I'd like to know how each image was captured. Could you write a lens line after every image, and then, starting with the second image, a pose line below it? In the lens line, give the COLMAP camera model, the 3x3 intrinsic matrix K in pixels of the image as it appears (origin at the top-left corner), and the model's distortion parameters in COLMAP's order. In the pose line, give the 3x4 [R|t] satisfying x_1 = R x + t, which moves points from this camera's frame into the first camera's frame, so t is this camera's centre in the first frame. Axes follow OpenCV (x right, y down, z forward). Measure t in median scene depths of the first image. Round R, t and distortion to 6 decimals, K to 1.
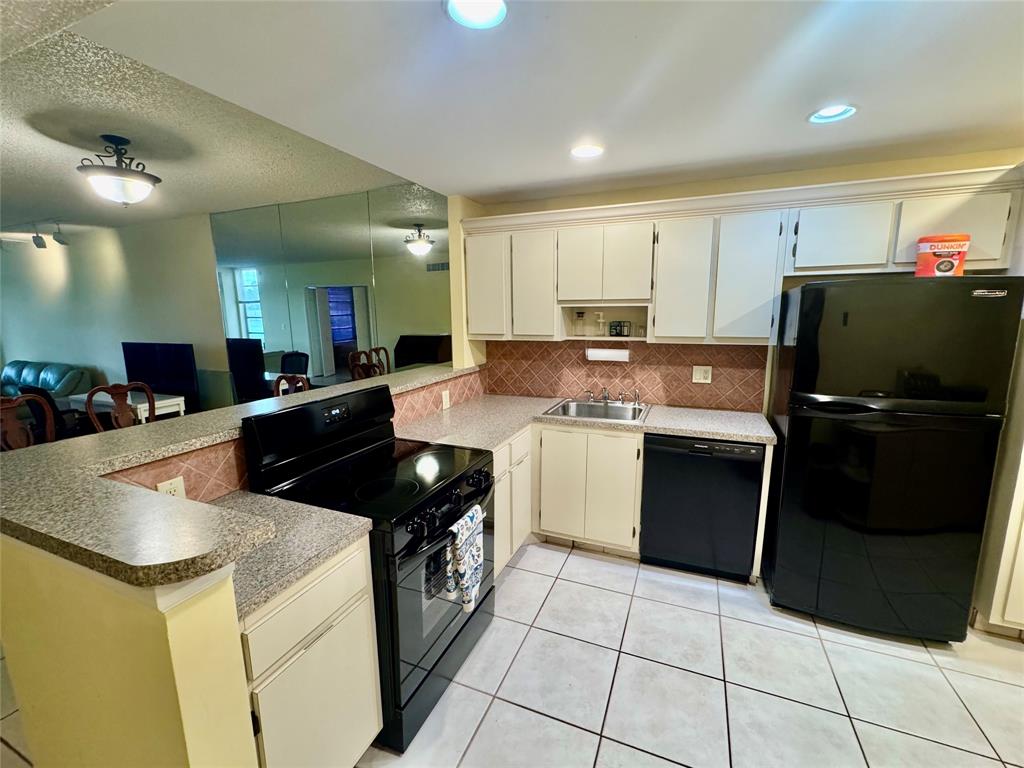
lens RADIAL K [[438.9, 0, 507.0], [0, 438.9, 386.8], [0, 0, 1]] dist [-0.007558, -0.000021]
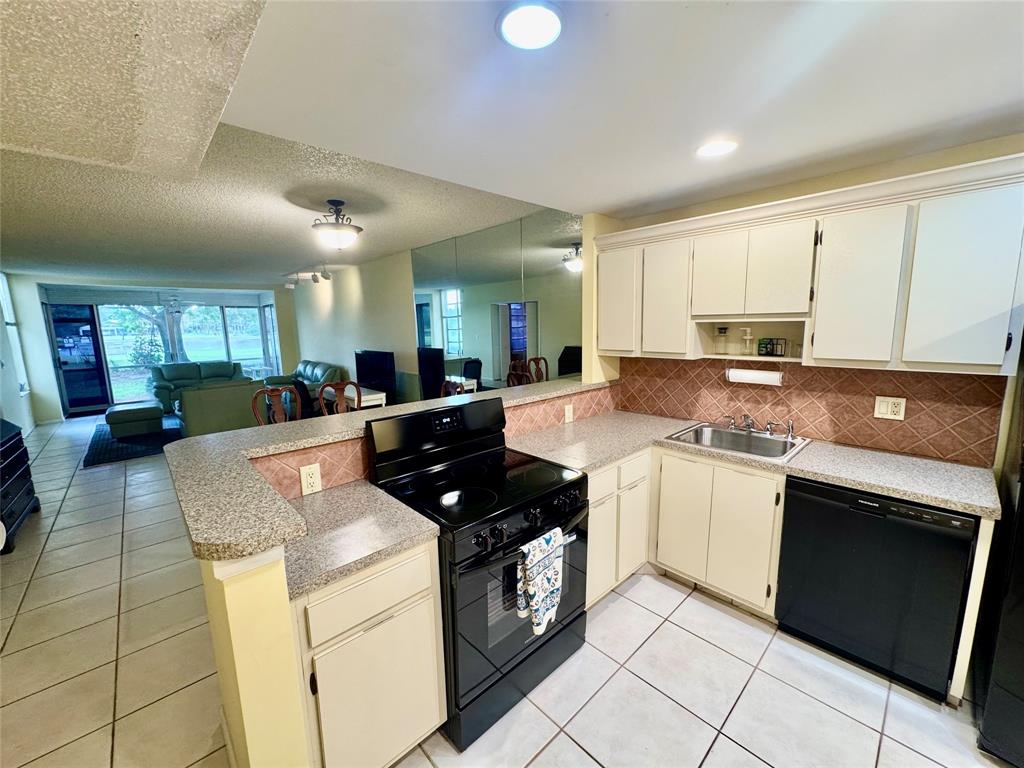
lens RADIAL K [[408.6, 0, 508.8], [0, 408.6, 384.8], [0, 0, 1]] dist [-0.003650, -0.000450]
pose [[0.911565, 0.052043, -0.407848, 0.136735], [-0.058533, 0.998280, -0.003439, -0.030150], [0.406967, 0.027008, 0.913043, 0.077695]]
